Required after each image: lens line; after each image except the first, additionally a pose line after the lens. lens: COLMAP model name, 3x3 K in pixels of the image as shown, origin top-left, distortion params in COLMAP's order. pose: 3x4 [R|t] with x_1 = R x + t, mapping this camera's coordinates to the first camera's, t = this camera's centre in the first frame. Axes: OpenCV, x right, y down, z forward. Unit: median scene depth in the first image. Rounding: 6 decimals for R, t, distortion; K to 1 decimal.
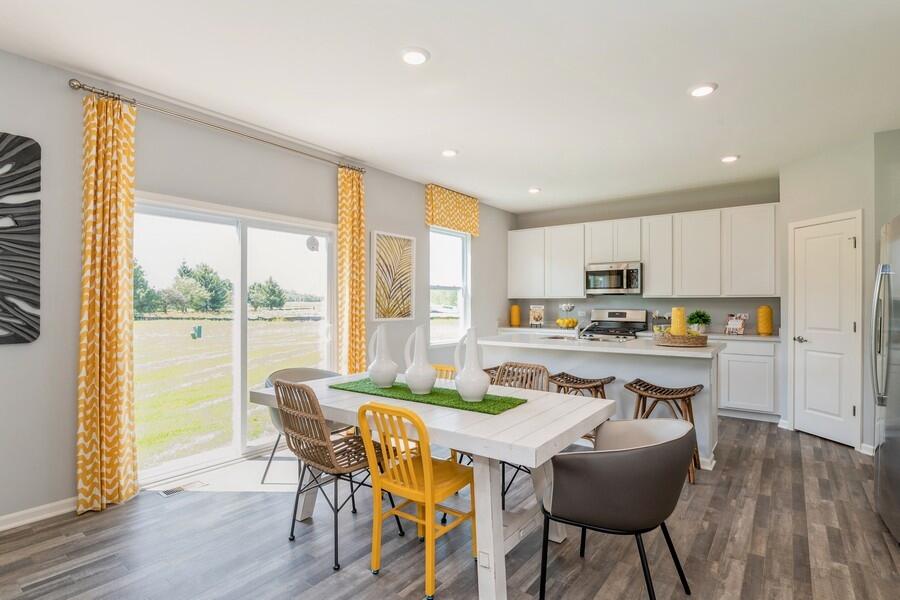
lens RADIAL K [[439.7, 0, 447.8], [0, 439.7, 307.9], [0, 0, 1]] dist [-0.015254, -0.000693]
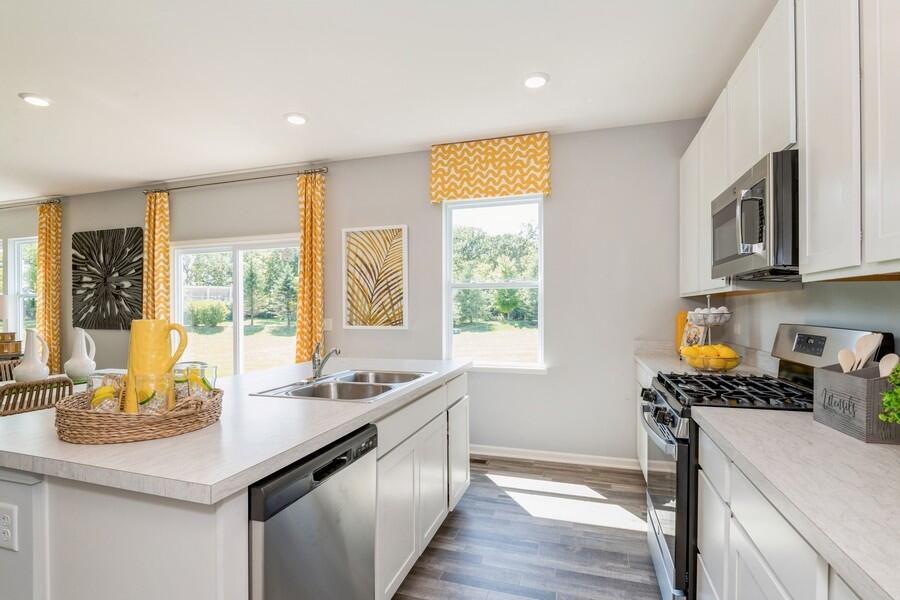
lens RADIAL K [[439.7, 0, 447.8], [0, 439.7, 307.9], [0, 0, 1]] dist [-0.015254, -0.000693]
pose [[0.345809, -0.001717, -0.938303, 0.717683], [-0.003824, 0.999987, -0.003240, -0.009731], [0.938297, 0.004708, 0.345798, 0.836713]]
